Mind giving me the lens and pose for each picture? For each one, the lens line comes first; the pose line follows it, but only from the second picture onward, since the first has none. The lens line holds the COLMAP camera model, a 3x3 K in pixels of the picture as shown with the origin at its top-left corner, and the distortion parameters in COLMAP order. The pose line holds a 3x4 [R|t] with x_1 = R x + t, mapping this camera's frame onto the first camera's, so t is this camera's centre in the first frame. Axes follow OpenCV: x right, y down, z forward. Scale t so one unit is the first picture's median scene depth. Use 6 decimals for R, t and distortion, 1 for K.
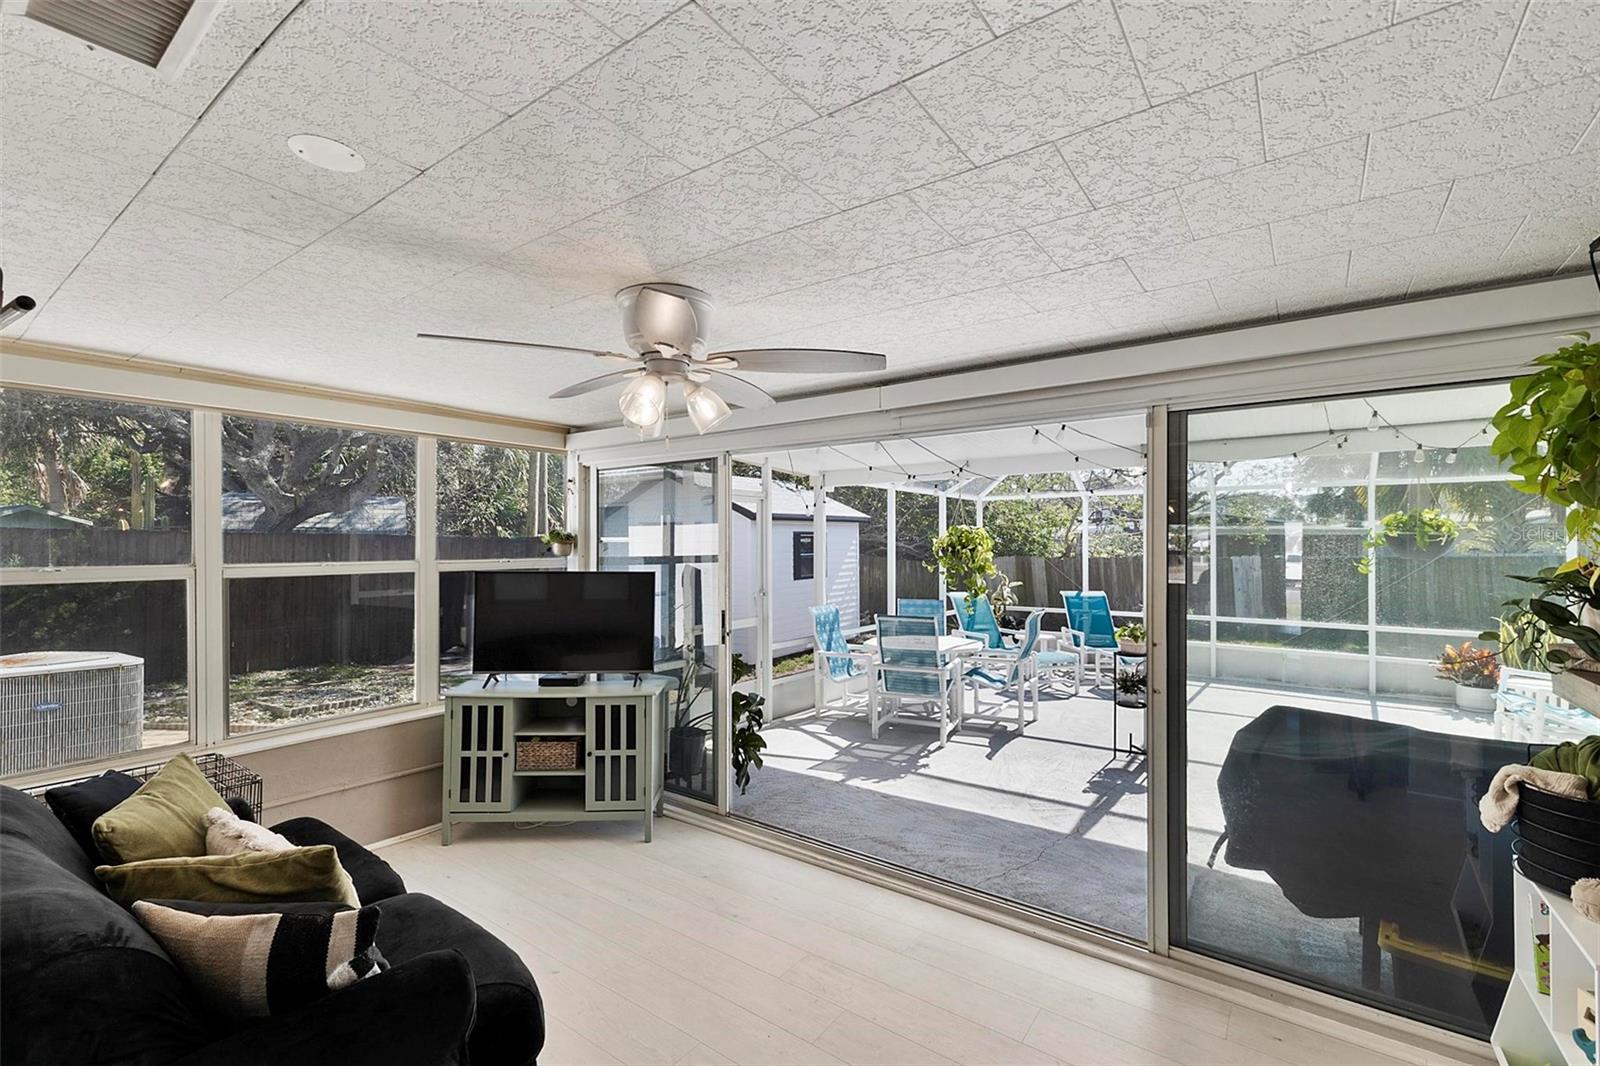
lens RADIAL K [[691.6, 0, 811.4], [0, 691.6, 542.3], [0, 0, 1]] dist [0.008983, -0.002800]
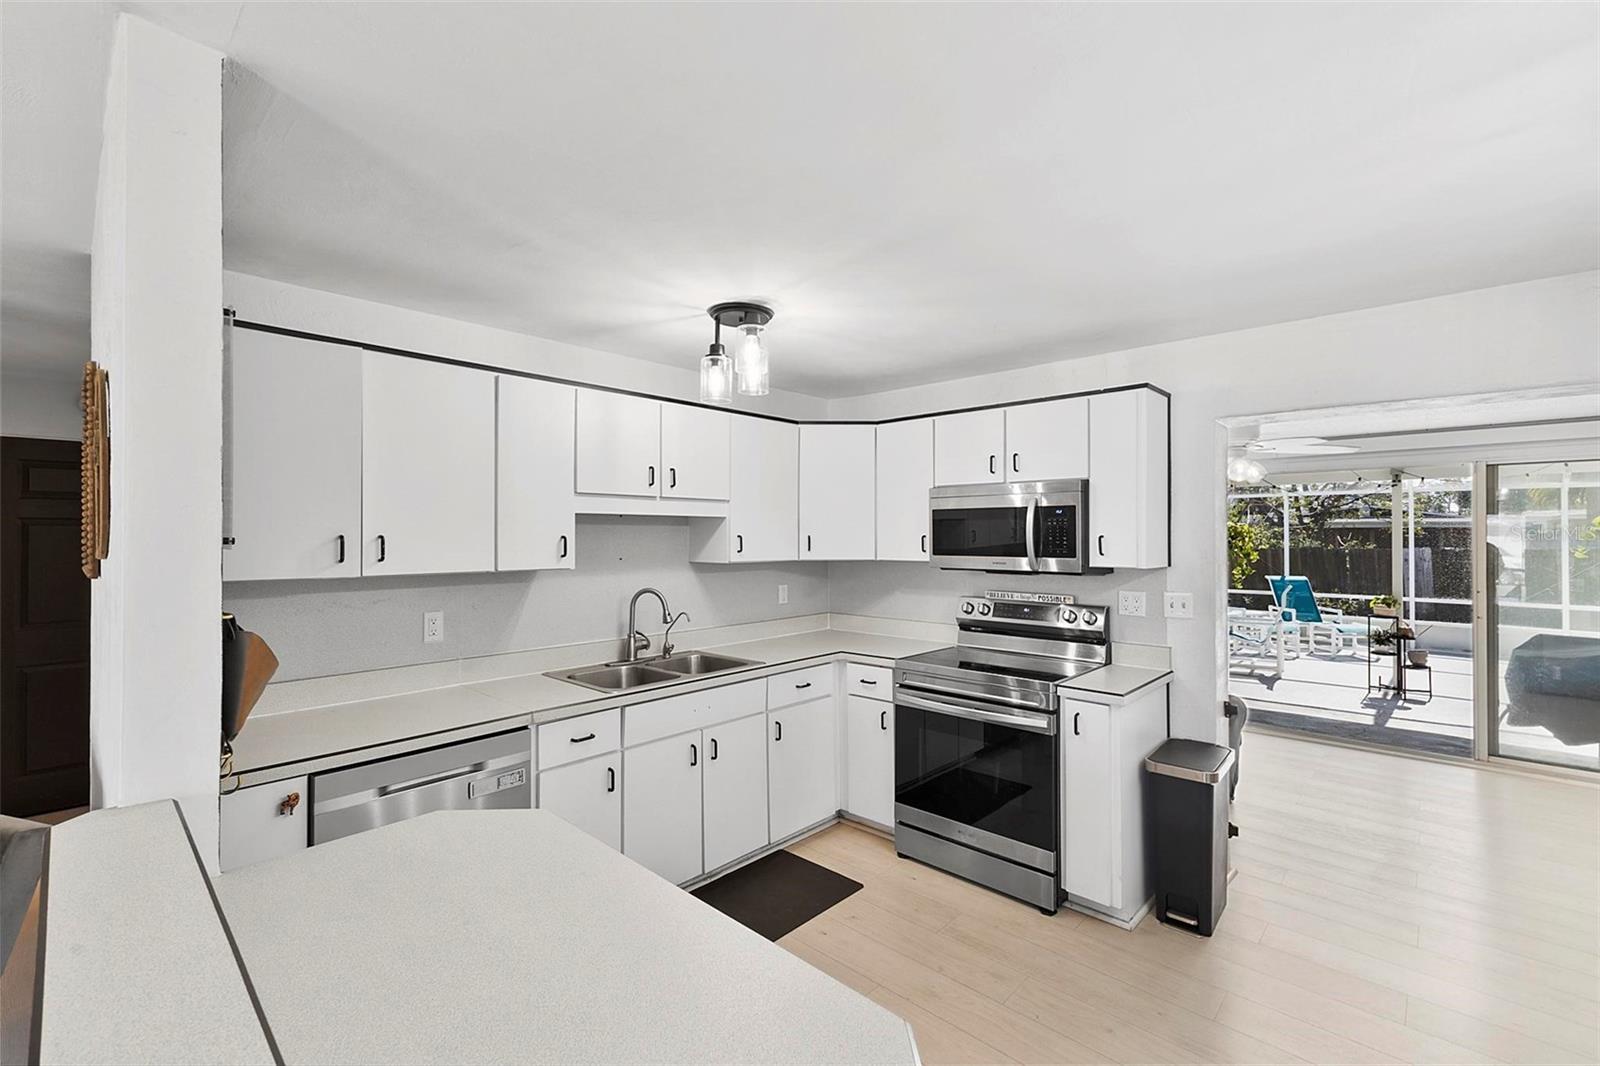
lens RADIAL K [[691.6, 0, 796.3], [0, 691.6, 534.9], [0, 0, 1]] dist [0.008983, -0.002800]
pose [[0.992015, -0.001330, -0.126113, -0.575611], [0.001312, 0.999999, -0.000224, -0.002213], [0.126113, 0.000056, 0.992016, -0.568856]]
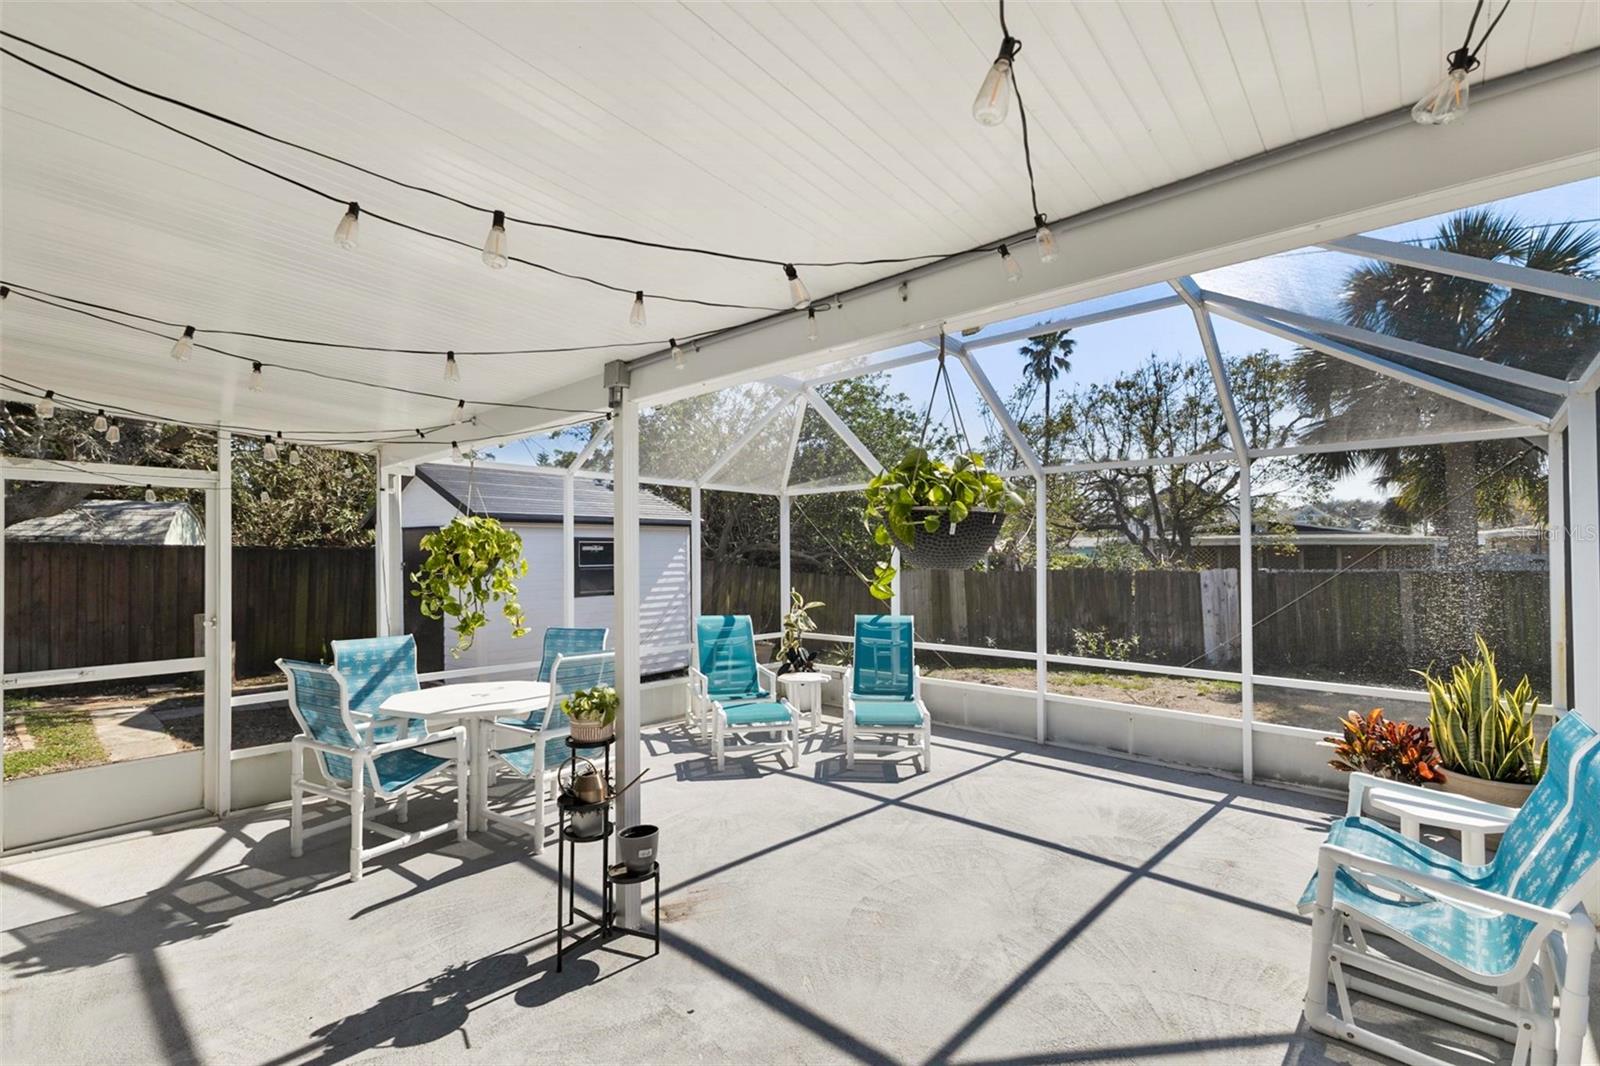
lens RADIAL K [[691.6, 0, 810.2], [0, 691.6, 556.0], [0, 0, 1]] dist [0.008983, -0.002800]
pose [[0.994447, -0.000422, -0.105234, 0.775061], [0.000595, 0.999999, 0.001618, 0.011963], [0.105233, -0.001671, 0.994446, 0.515560]]
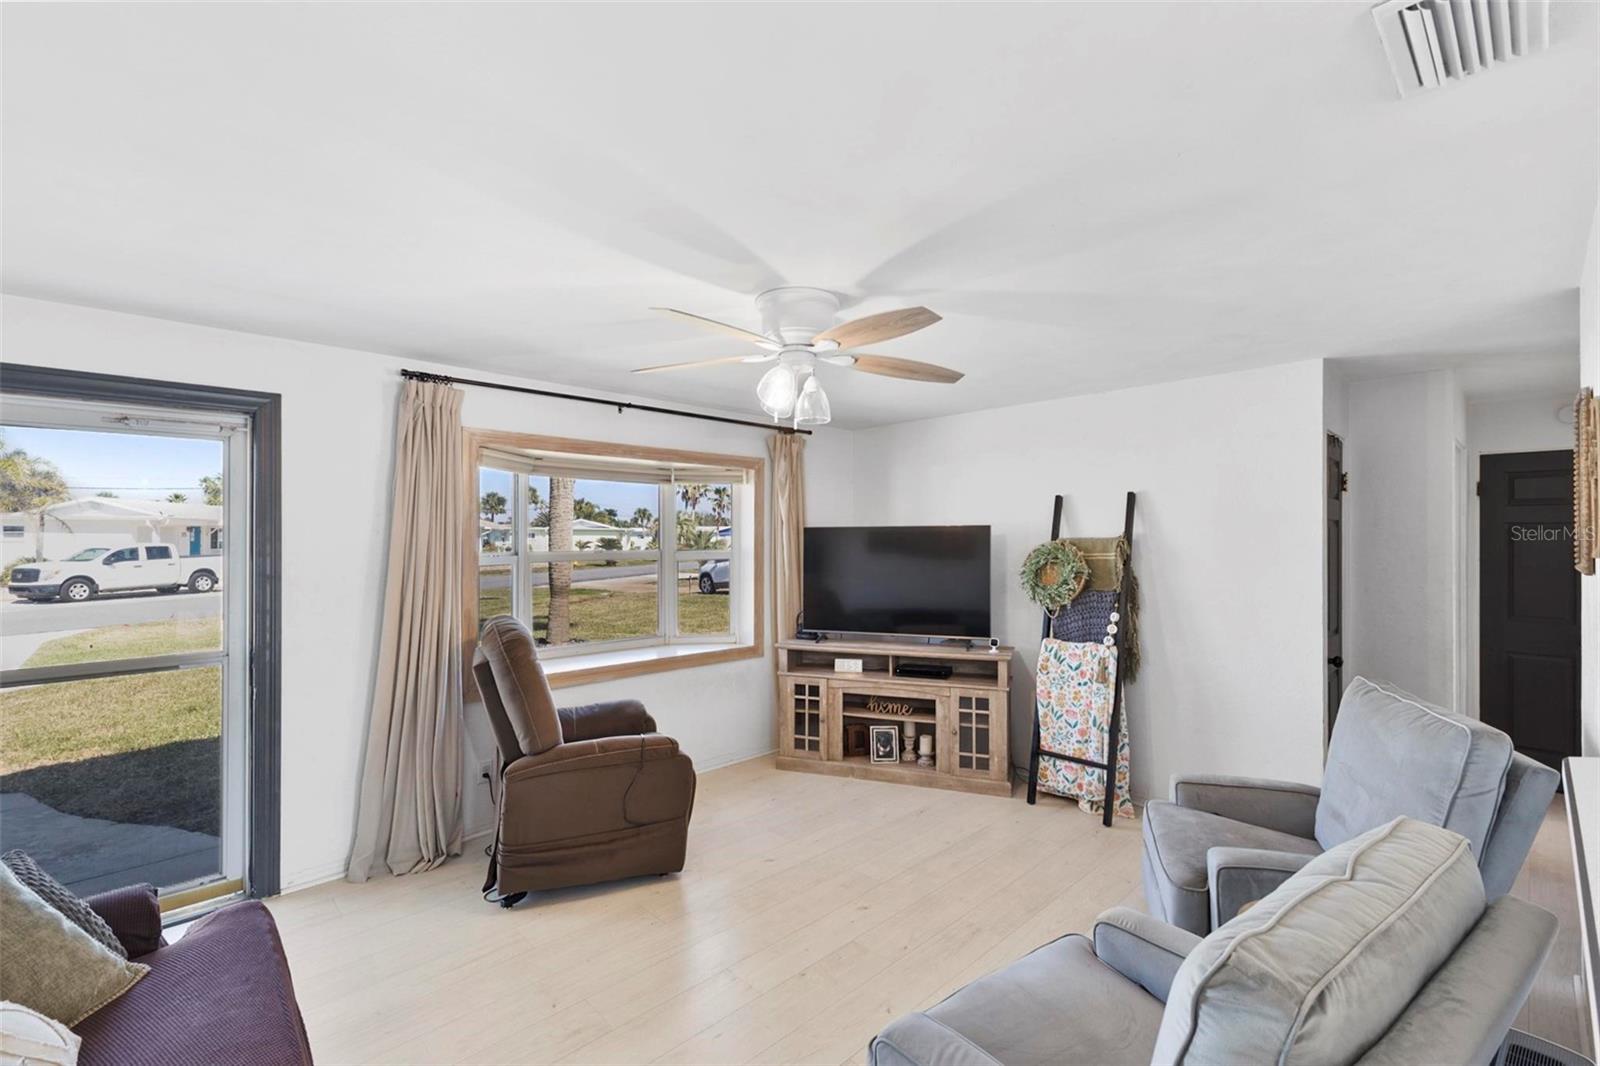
lens RADIAL K [[691.6, 0, 803.0], [0, 691.6, 540.3], [0, 0, 1]] dist [0.008983, -0.002800]
pose [[-0.183149, -0.000316, -0.983085, -0.488913], [0.000319, 1.000000, -0.000381, -0.000959], [0.983085, -0.000384, -0.183149, -0.640598]]
